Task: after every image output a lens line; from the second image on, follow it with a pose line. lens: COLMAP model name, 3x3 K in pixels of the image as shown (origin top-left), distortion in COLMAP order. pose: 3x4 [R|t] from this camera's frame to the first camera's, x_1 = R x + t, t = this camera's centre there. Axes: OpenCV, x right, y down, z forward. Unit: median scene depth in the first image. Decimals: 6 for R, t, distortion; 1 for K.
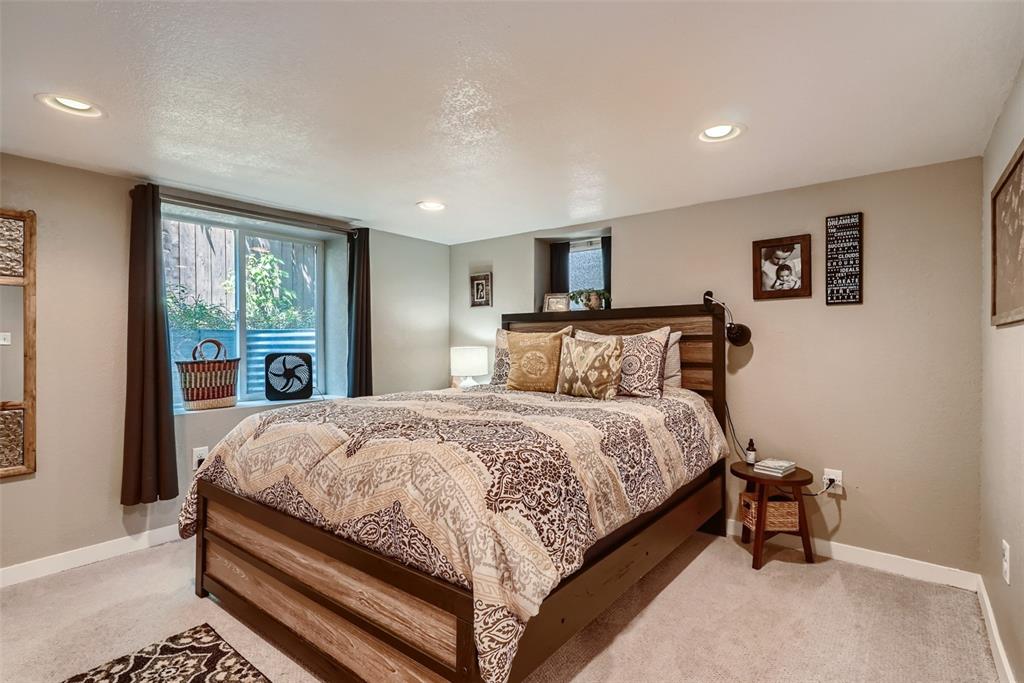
lens RADIAL K [[489.4, 0, 508.2], [0, 489.4, 339.8], [0, 0, 1]] dist [0.005792, 0.000298]
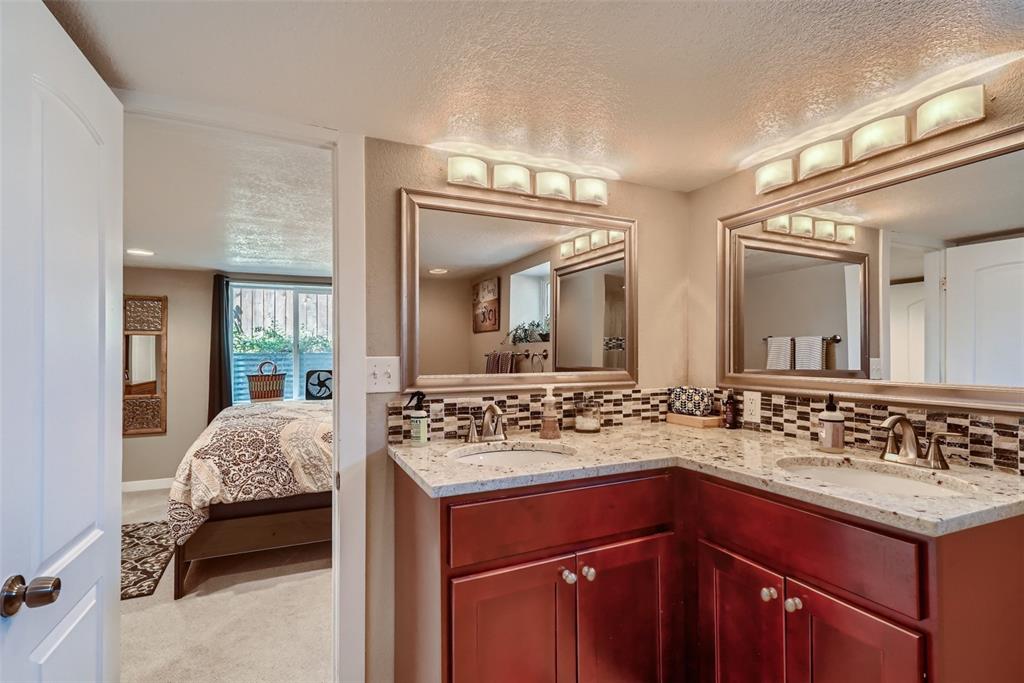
lens RADIAL K [[494.5, 0, 511.3], [0, 494.5, 346.4], [0, 0, 1]] dist [0.012673, 0.000199]
pose [[0.891153, -0.007240, -0.453644, 0.976845], [0.002696, 0.999940, -0.010664, -0.035179], [0.453694, 0.008280, 0.891119, -0.101521]]
